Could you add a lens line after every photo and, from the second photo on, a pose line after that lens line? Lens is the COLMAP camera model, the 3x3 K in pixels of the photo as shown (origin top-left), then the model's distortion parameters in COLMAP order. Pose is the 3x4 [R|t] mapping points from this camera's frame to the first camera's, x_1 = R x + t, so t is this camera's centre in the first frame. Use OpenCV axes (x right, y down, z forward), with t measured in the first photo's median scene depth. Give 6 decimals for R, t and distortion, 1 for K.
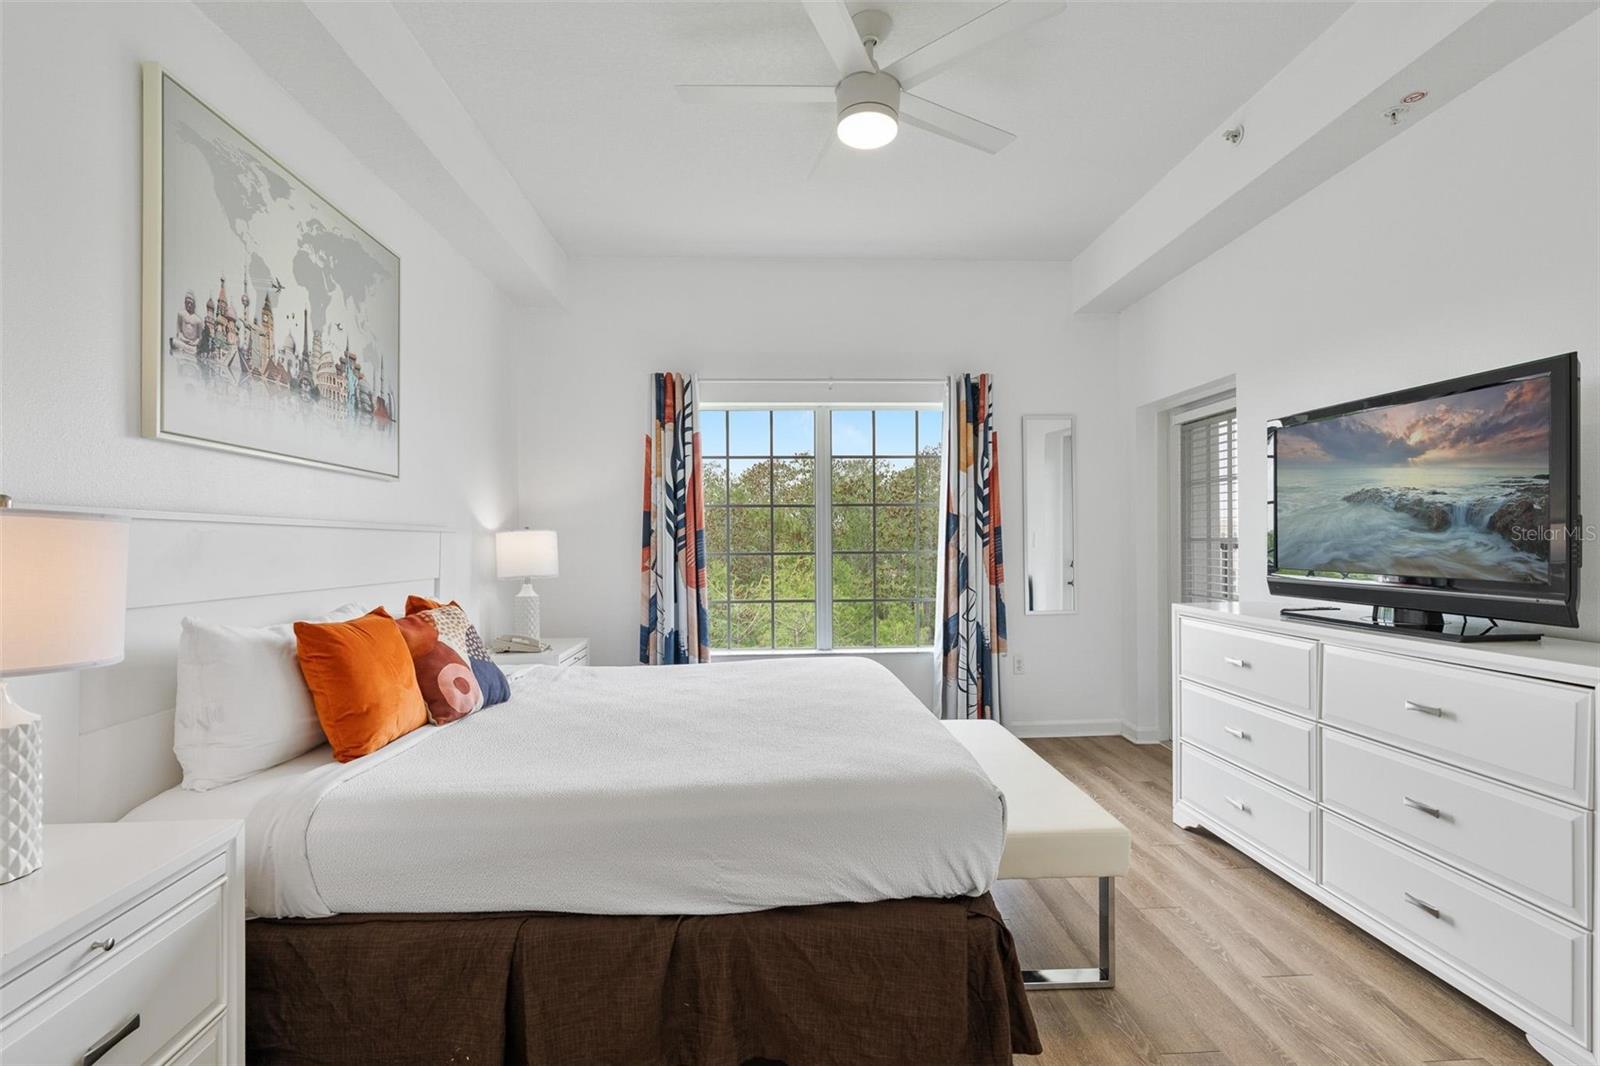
lens RADIAL K [[712.5, 0, 795.5], [0, 712.5, 532.6], [0, 0, 1]] dist [-0.008052, 0.001690]
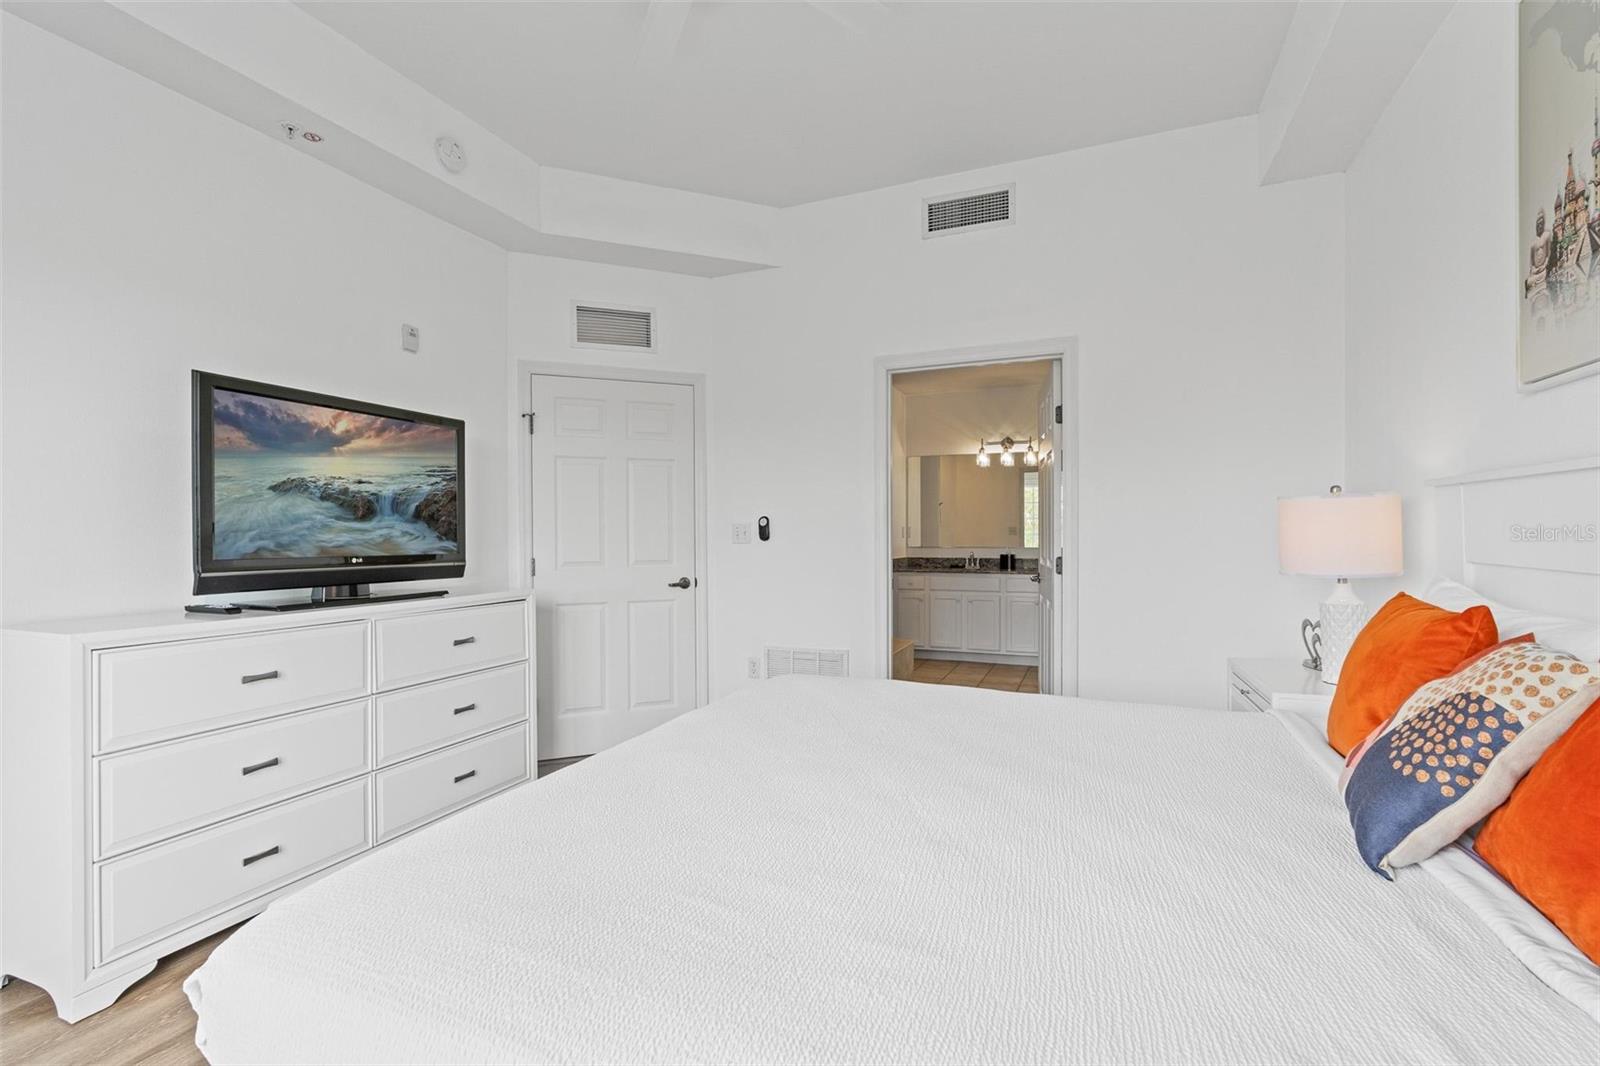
lens RADIAL K [[712.5, 0, 795.5], [0, 712.5, 532.6], [0, 0, 1]] dist [-0.008052, 0.001690]
pose [[-0.893167, 0.011413, 0.449580, -0.329460], [0.010679, 0.999934, -0.004169, 0.034572], [-0.449598, 0.001077, -0.893230, 1.673674]]
